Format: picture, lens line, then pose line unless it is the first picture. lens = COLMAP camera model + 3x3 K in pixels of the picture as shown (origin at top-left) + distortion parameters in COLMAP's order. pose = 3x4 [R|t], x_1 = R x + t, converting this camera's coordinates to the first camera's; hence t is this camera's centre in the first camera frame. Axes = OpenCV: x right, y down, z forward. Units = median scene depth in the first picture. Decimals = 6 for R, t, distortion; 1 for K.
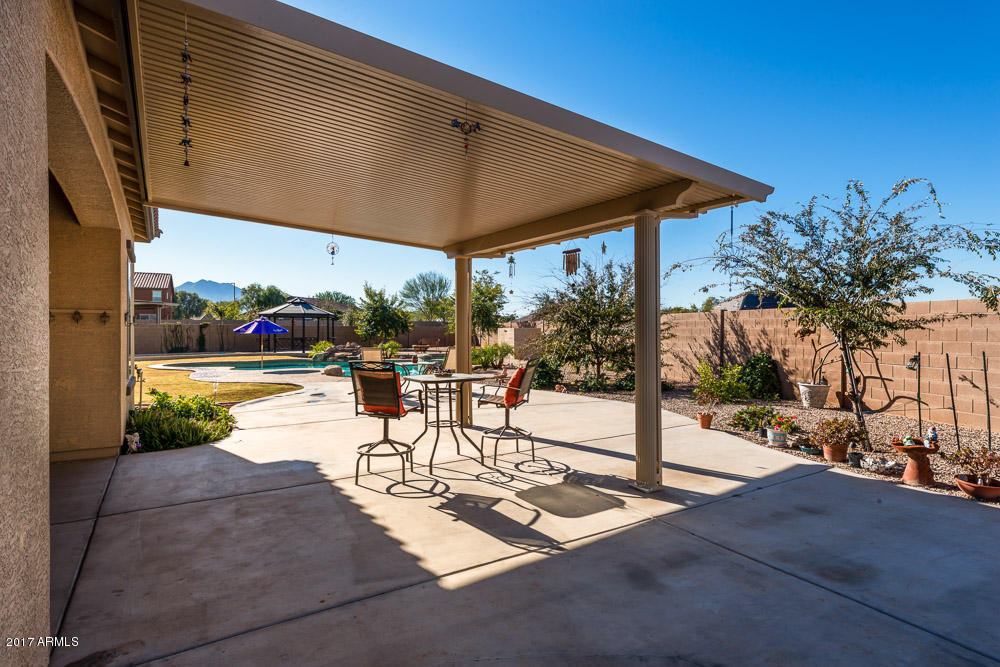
lens RADIAL K [[536.8, 0, 502.9], [0, 536.8, 331.1], [0, 0, 1]] dist [0.000371, 0.000207]
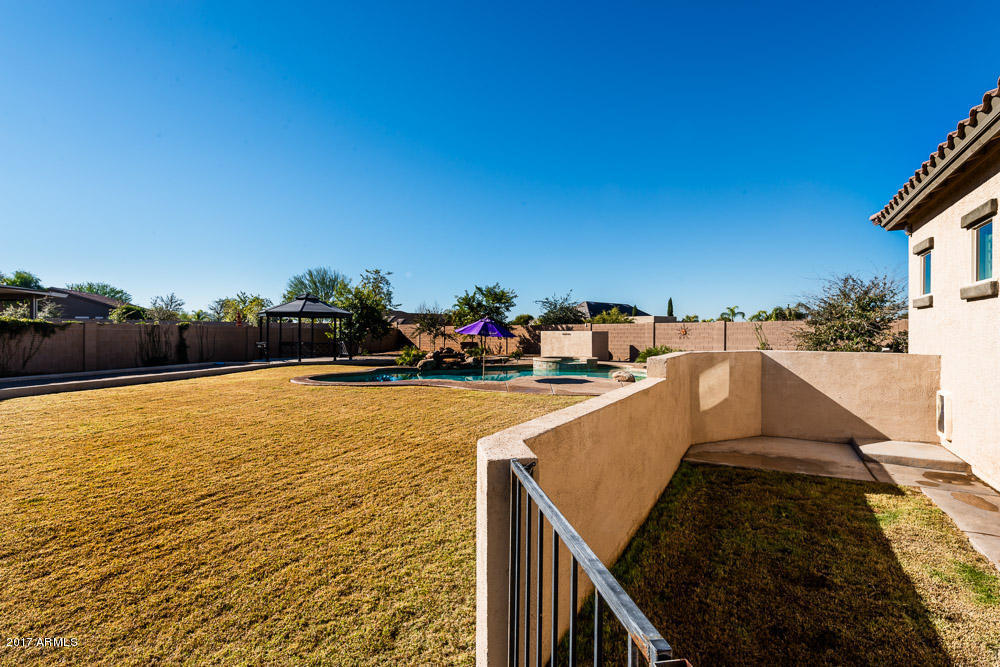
lens RADIAL K [[495.6, 0, 508.9], [0, 495.6, 334.7], [0, 0, 1]] dist [0.003938, 0.000204]
pose [[0.877687, -0.001615, 0.479232, -0.404631], [-0.000566, 0.999990, 0.004406, -0.002012], [-0.479235, -0.004138, 0.877677, 0.162538]]
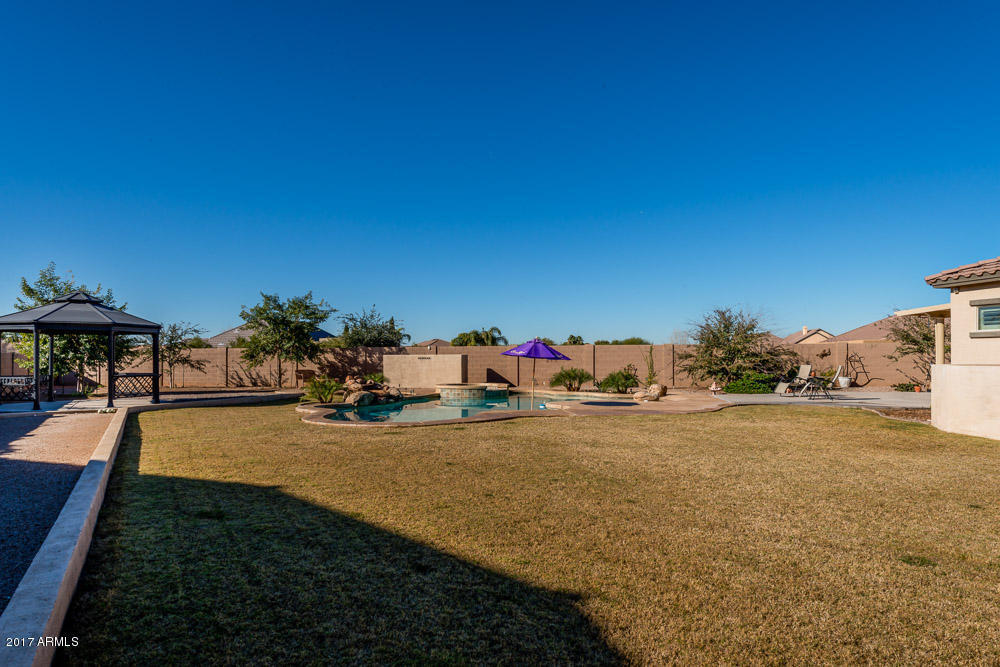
lens RADIAL K [[627.4, 0, 502.0], [0, 627.4, 341.7], [0, 0, 1]] dist [0.008885, 0.003625]
pose [[0.244958, 0.019534, 0.969337, -0.741087], [0.007549, 0.999728, -0.022054, -0.002269], [-0.969504, 0.012719, 0.244744, 0.466686]]
